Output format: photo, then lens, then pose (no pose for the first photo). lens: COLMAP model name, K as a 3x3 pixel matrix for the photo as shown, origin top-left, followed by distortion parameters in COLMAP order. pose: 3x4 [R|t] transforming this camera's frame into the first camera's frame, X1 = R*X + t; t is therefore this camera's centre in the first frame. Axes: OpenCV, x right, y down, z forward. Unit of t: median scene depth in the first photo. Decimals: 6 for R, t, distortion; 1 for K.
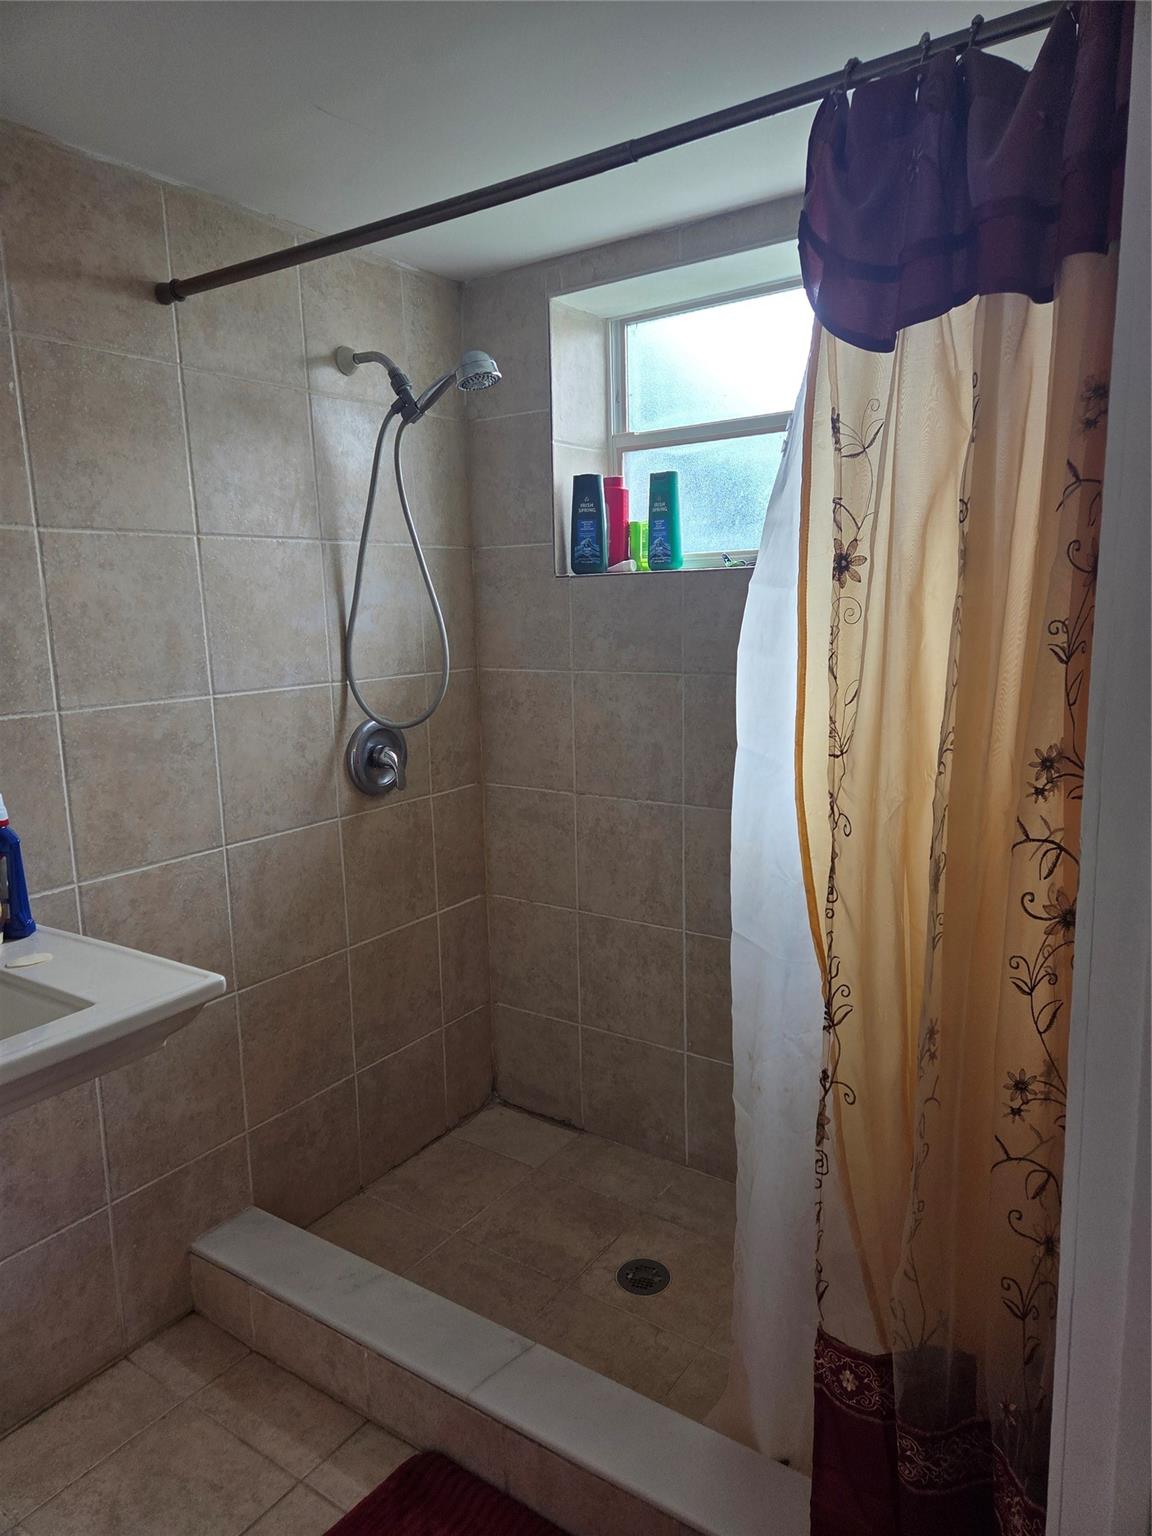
lens RADIAL K [[1021.4, 0, 561.2], [0, 1021.4, 765.3], [0, 0, 1]] dist [0.086067, -0.071231]
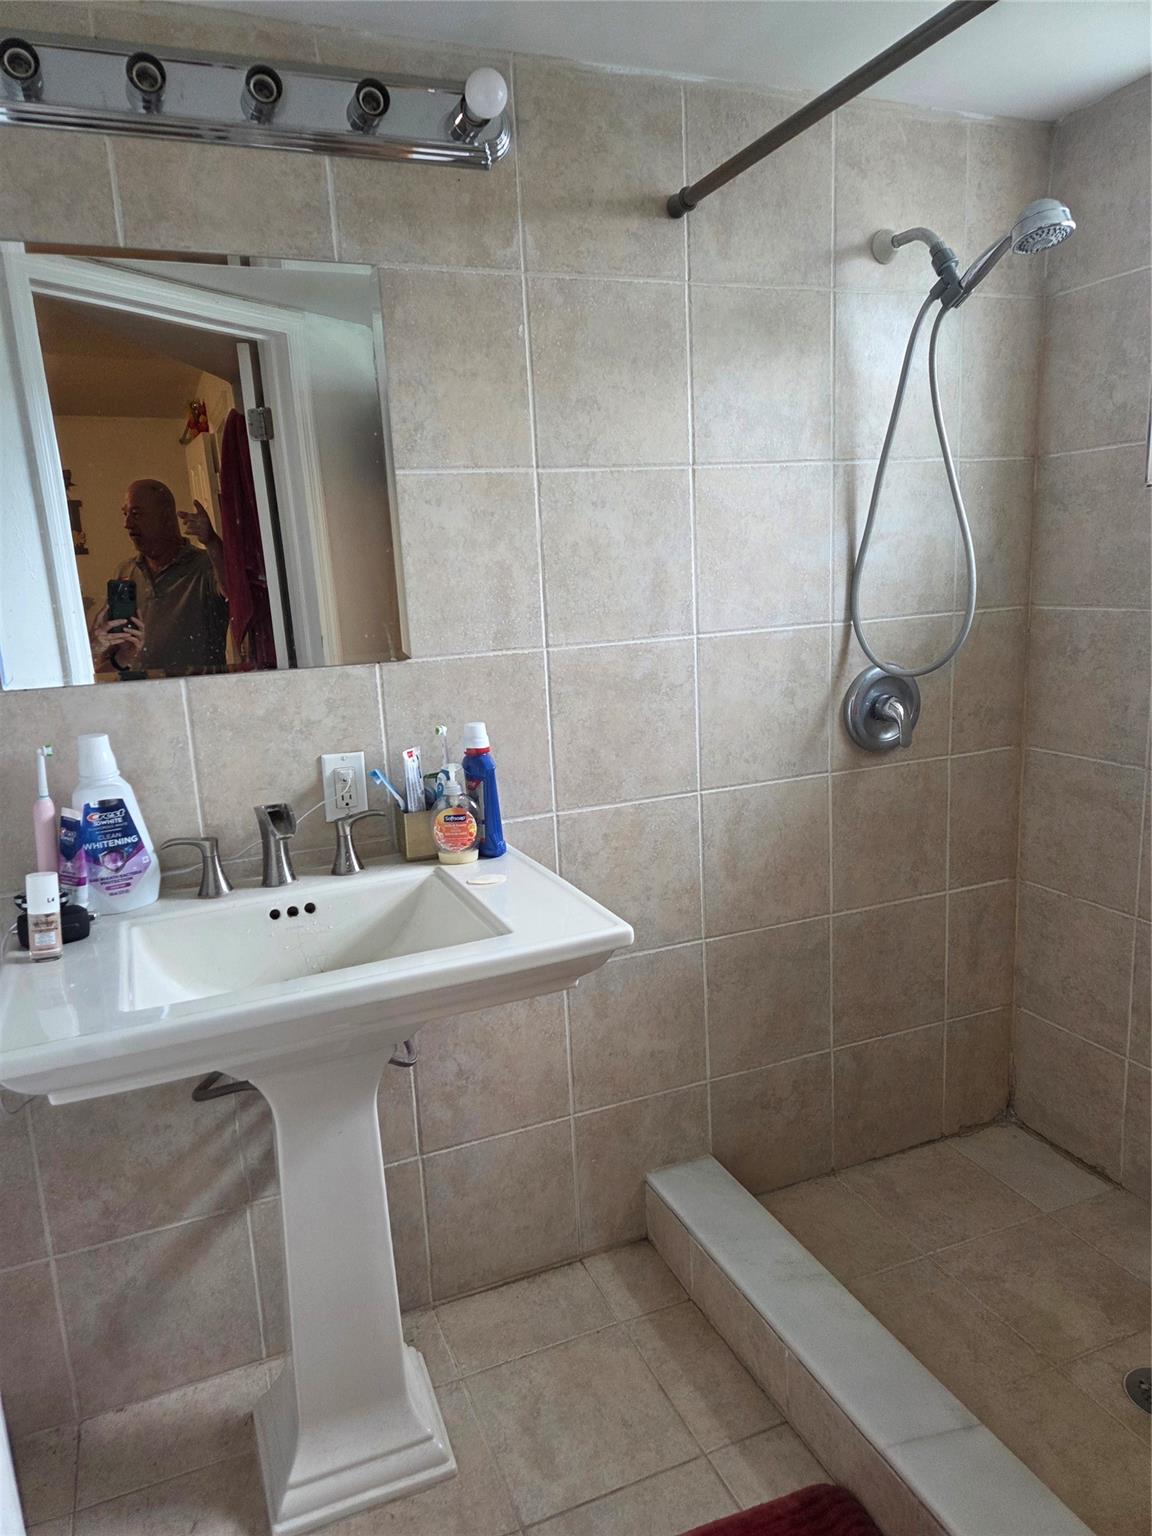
lens RADIAL K [[1021.4, 0, 569.6], [0, 1021.4, 774.6], [0, 0, 1]] dist [0.086067, -0.071231]
pose [[0.839583, 0.093842, -0.535064, 0.083220], [-0.059179, 0.994904, 0.081631, -0.008711], [0.539998, -0.036872, 0.840858, 0.117430]]
